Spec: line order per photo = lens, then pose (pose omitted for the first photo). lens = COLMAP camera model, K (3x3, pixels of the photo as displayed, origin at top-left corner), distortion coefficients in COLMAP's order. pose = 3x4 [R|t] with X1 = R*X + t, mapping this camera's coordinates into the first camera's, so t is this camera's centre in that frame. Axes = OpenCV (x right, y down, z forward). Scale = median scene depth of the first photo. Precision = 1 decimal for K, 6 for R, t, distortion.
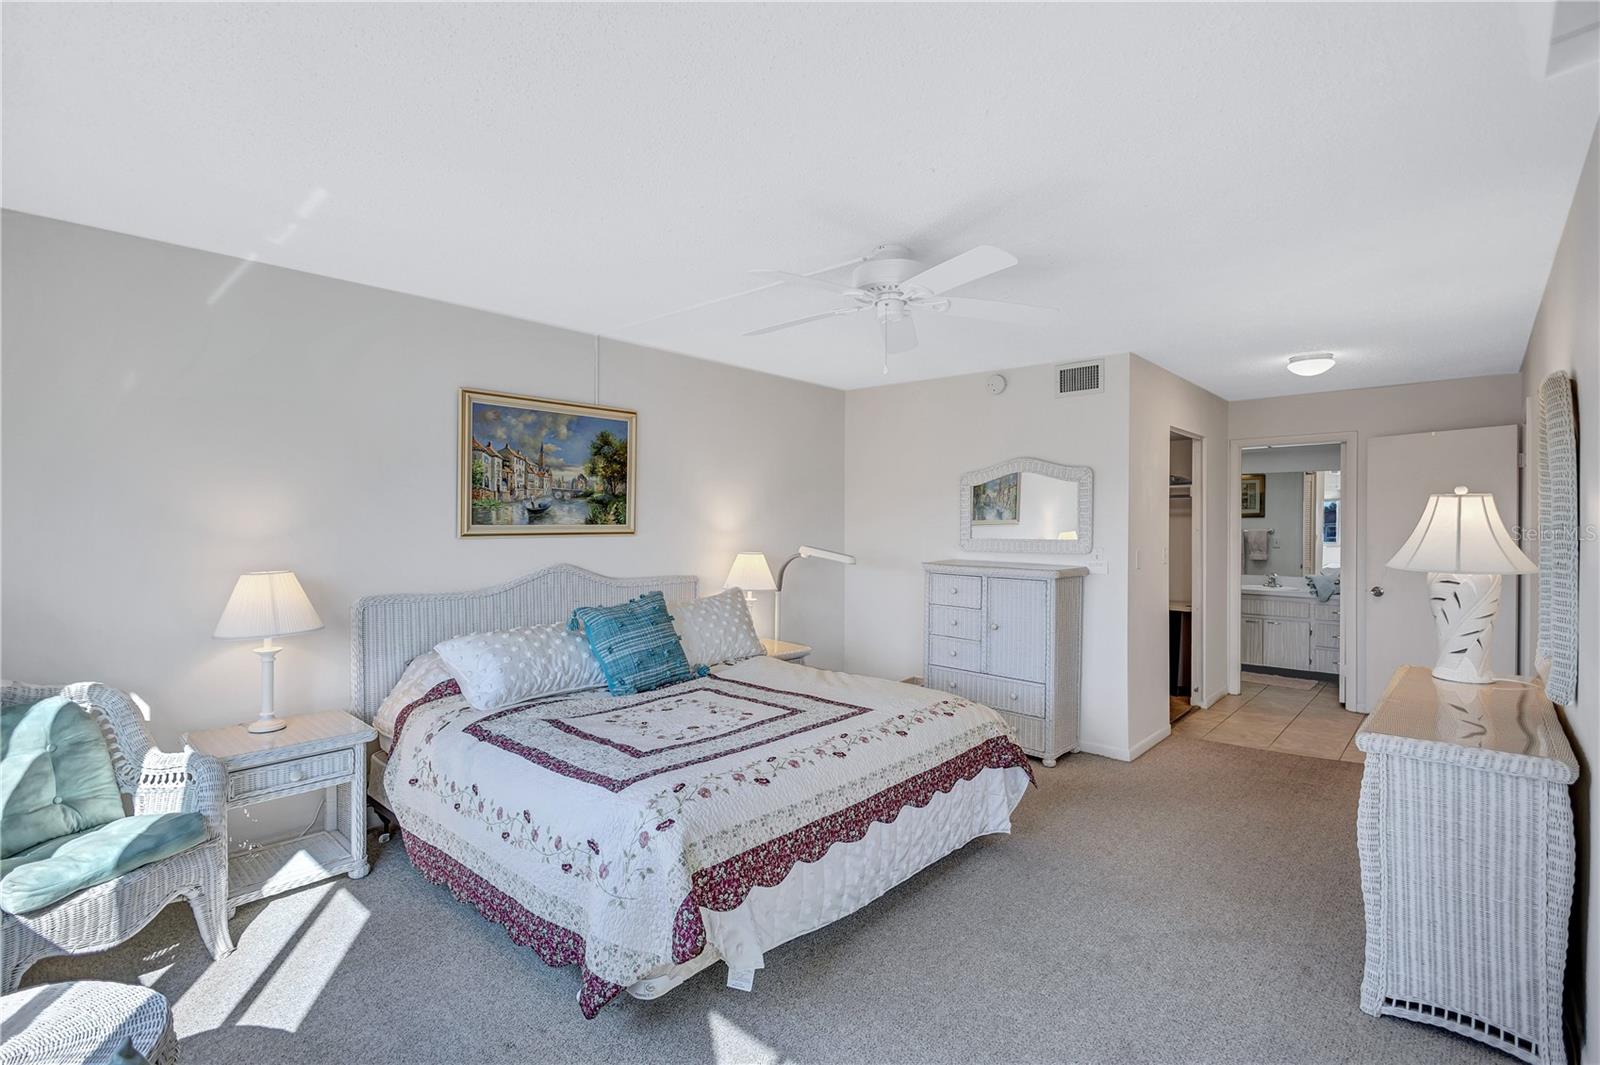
lens RADIAL K [[740.1, 0, 800.0], [0, 740.1, 532.5], [0, 0, 1]] dist [0.000812, -0.000689]
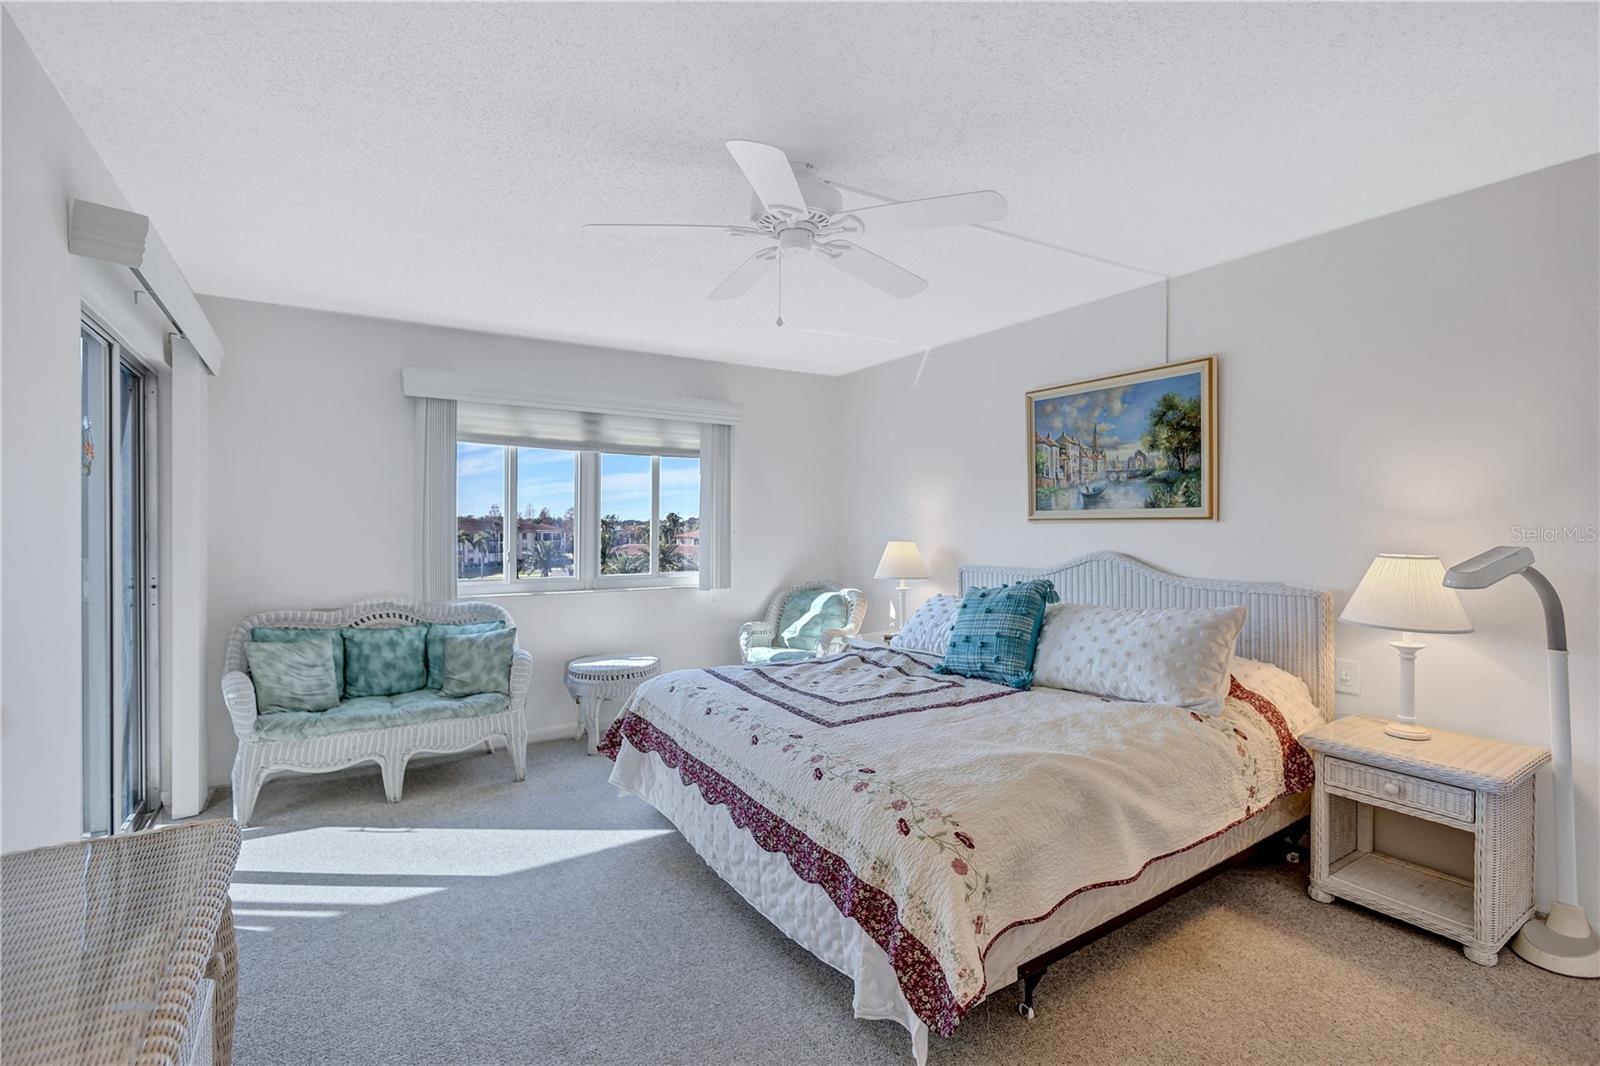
lens RADIAL K [[740.1, 0, 800.0], [0, 740.1, 533.0], [0, 0, 1]] dist [0.000812, -0.000689]
pose [[-0.264067, -0.005814, -0.964487, 0.657216], [-0.030265, 0.999539, 0.002261, 0.028428], [0.964029, 0.029788, -0.264122, 0.866327]]
